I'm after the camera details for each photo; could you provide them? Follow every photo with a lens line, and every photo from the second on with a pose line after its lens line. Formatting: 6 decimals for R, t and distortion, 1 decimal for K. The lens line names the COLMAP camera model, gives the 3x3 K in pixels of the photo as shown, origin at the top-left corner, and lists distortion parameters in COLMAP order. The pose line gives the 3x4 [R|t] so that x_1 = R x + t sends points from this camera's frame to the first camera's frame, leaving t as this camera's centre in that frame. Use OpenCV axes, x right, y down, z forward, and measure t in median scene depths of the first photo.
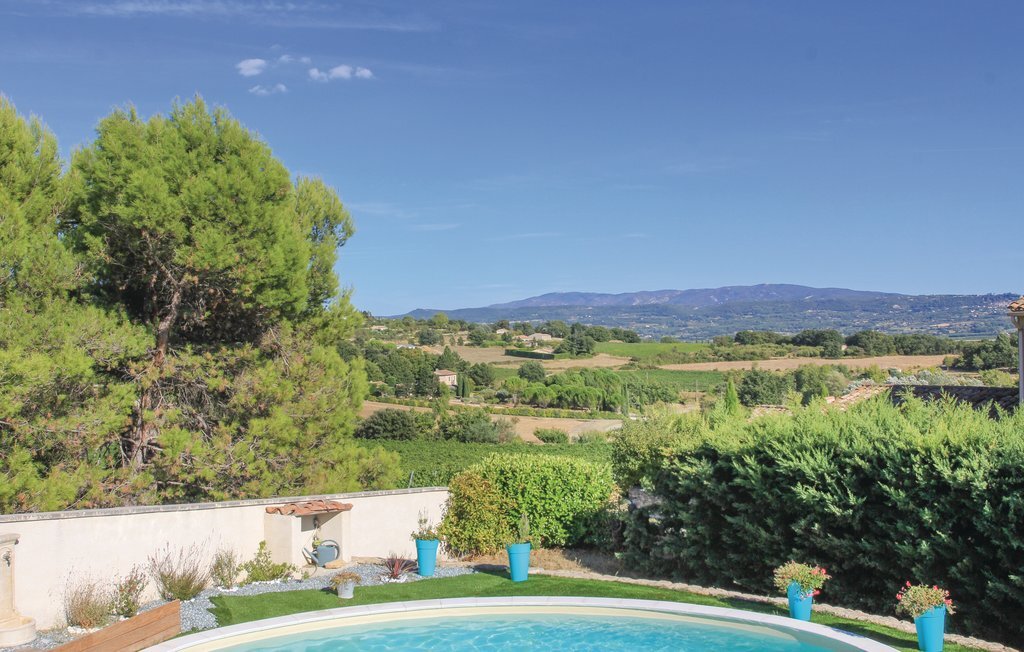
lens RADIAL K [[961.3, 0, 473.9], [0, 961.3, 310.1], [0, 0, 1]] dist [-0.030350, 0.000000]
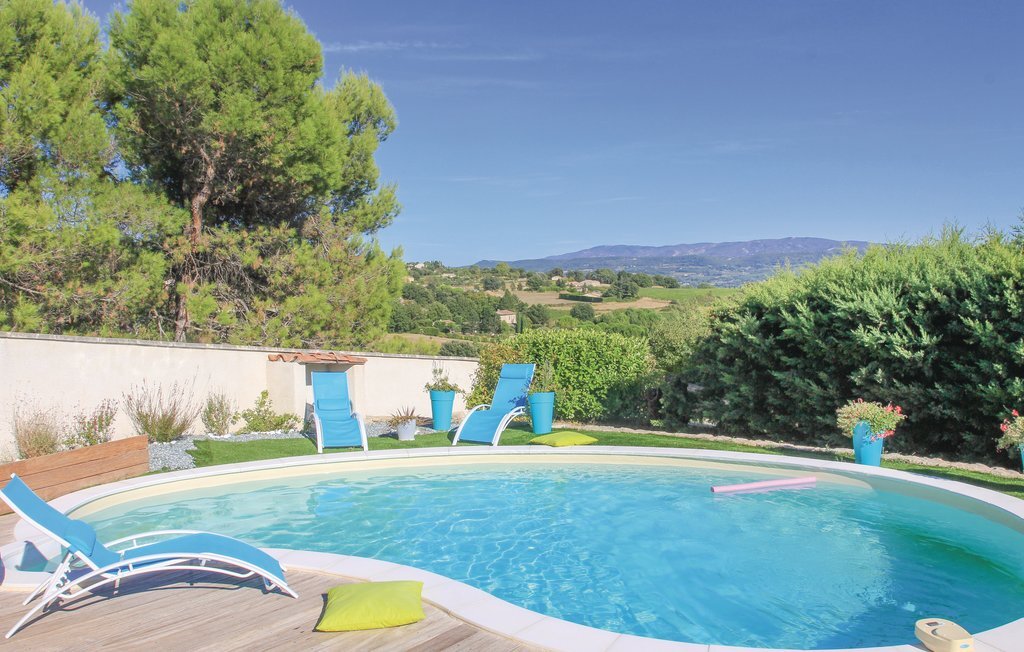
lens RADIAL K [[835.9, 0, 489.6], [0, 835.9, 306.6], [0, 0, 1]] dist [-0.046850, 0.026577]
pose [[0.998643, 0.002038, -0.052047, 0.026660], [0.000605, 0.998714, 0.050704, 0.084965], [0.052083, -0.050667, 0.997357, 0.152175]]
